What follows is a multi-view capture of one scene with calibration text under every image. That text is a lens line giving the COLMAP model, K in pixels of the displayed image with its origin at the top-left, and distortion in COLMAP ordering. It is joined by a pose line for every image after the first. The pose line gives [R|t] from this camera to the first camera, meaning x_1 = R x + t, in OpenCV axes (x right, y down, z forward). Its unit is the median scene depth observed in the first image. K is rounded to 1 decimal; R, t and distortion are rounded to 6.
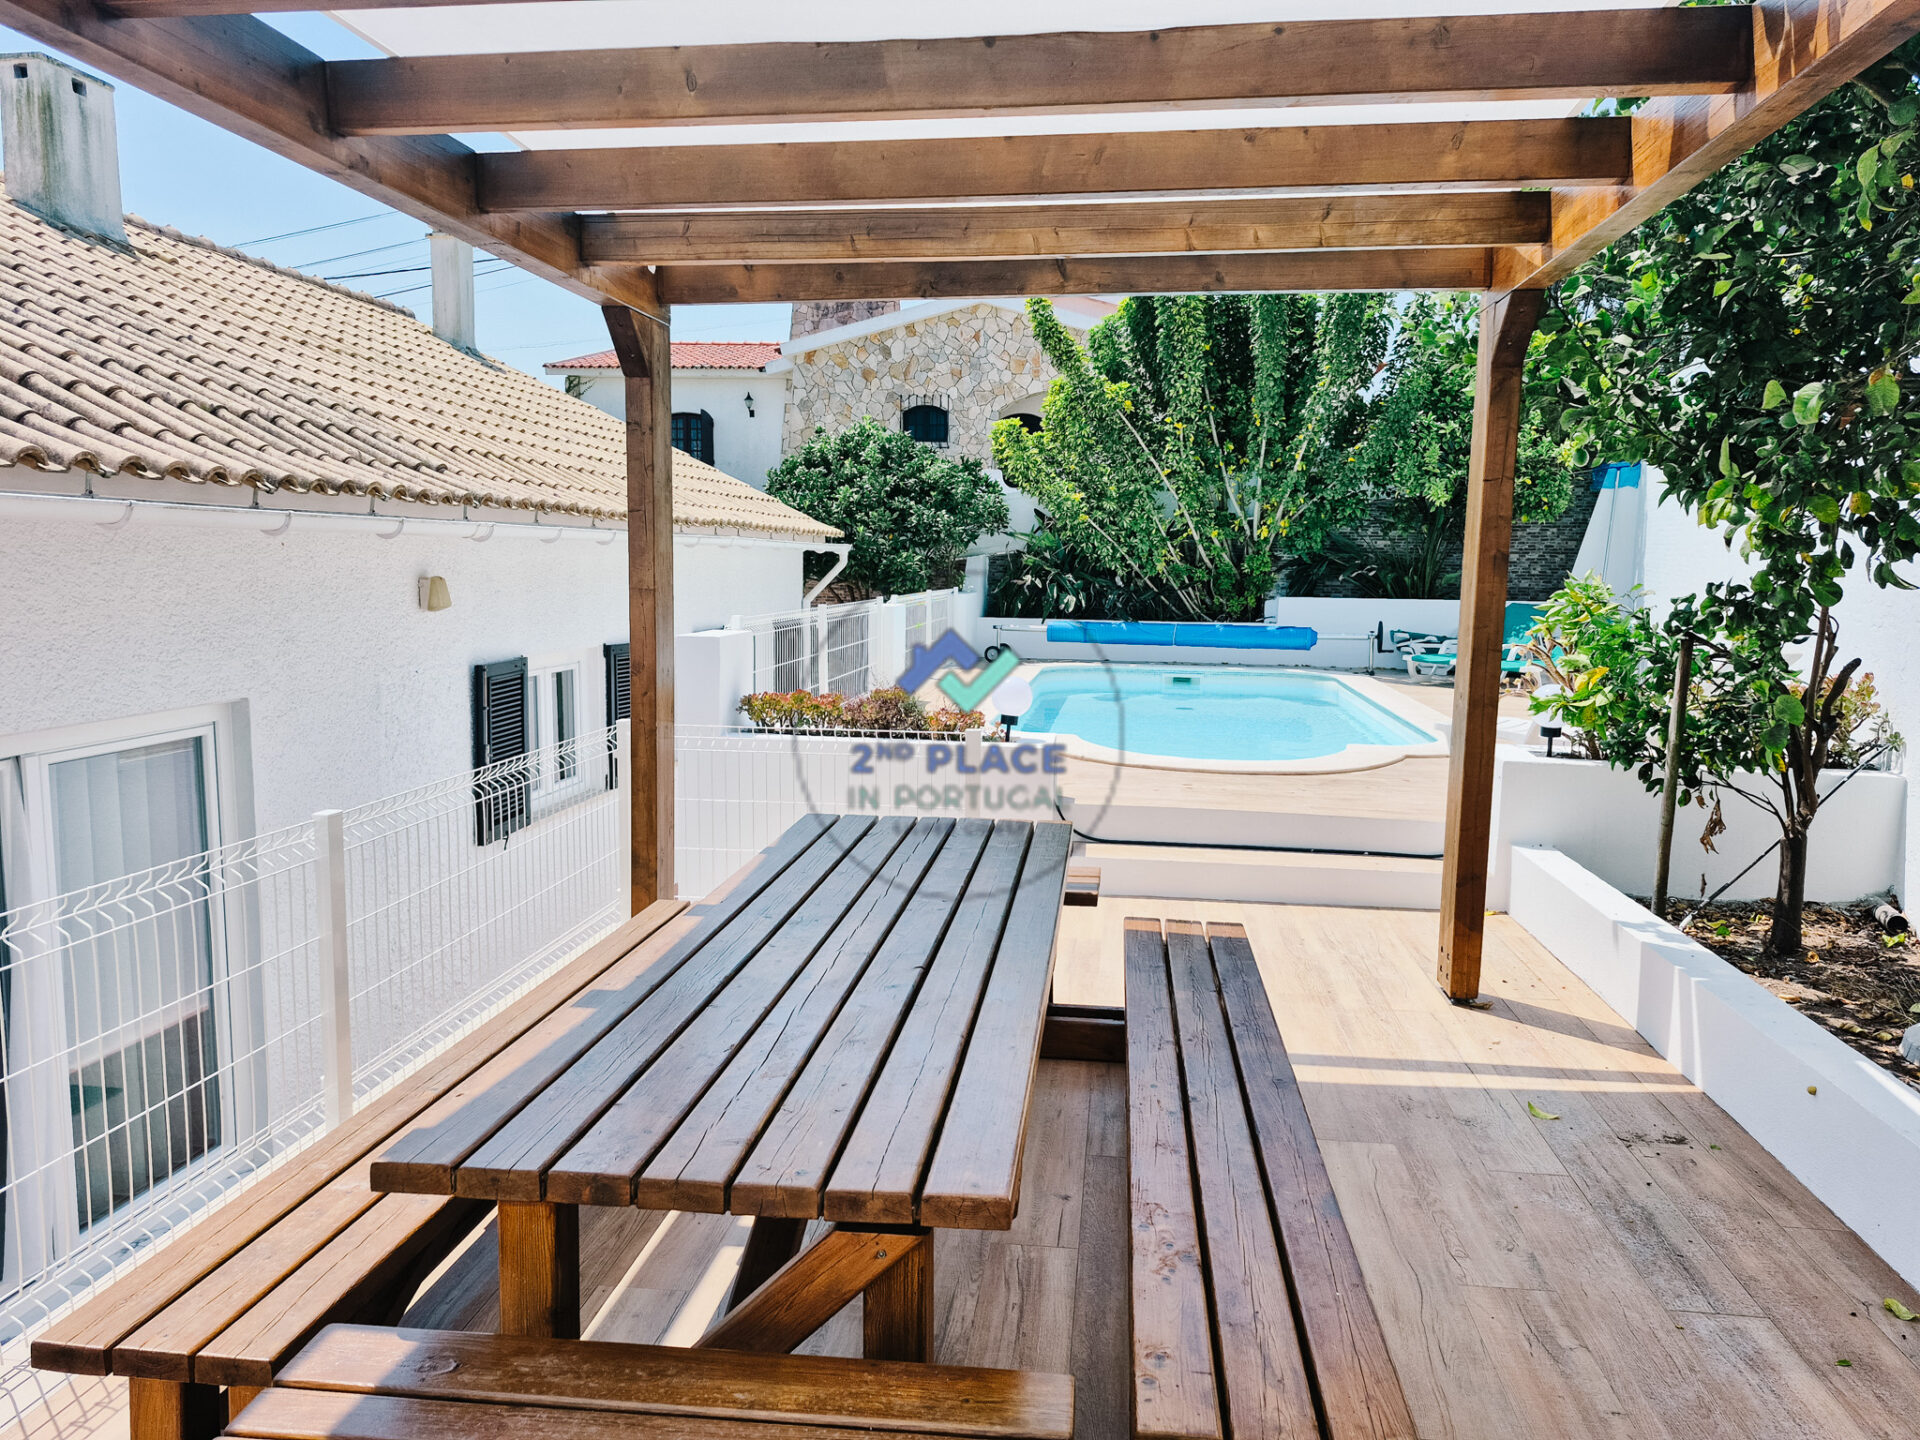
lens RADIAL K [[1332.9, 0, 994.2], [0, 1332.9, 753.7], [0, 0, 1]] dist [0.055828, -0.048981]
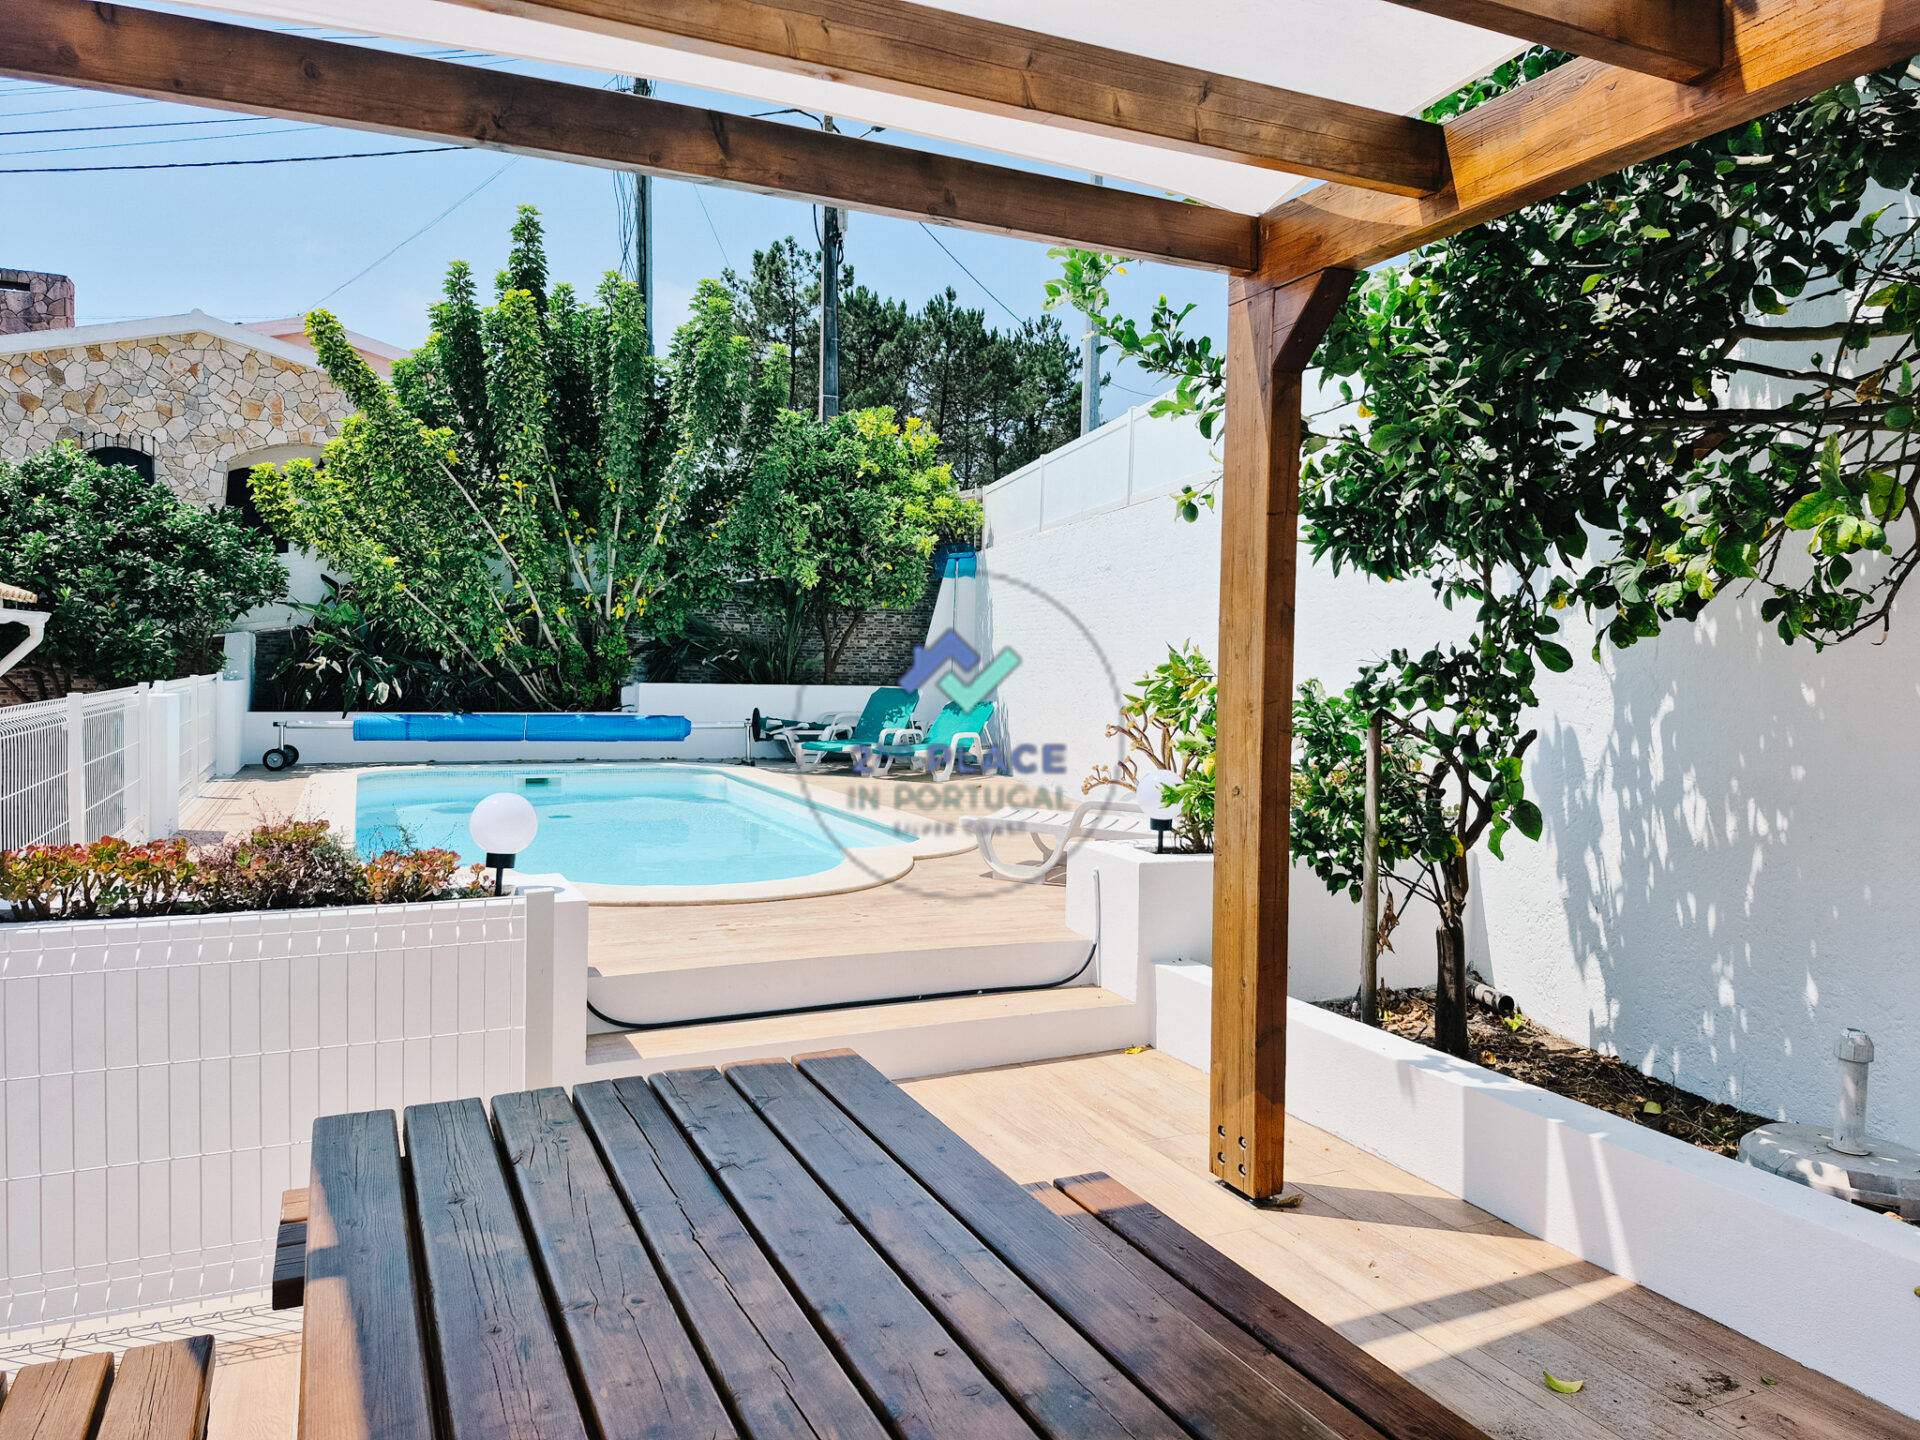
lens RADIAL K [[1332.9, 0, 1011.2], [0, 1332.9, 717.7], [0, 0, 1]] dist [0.055828, -0.048981]
pose [[0.850881, -0.021363, 0.524924, -0.047384], [0.070553, 0.994768, -0.073879, -0.011239], [-0.520599, 0.099897, 0.847937, 0.121567]]
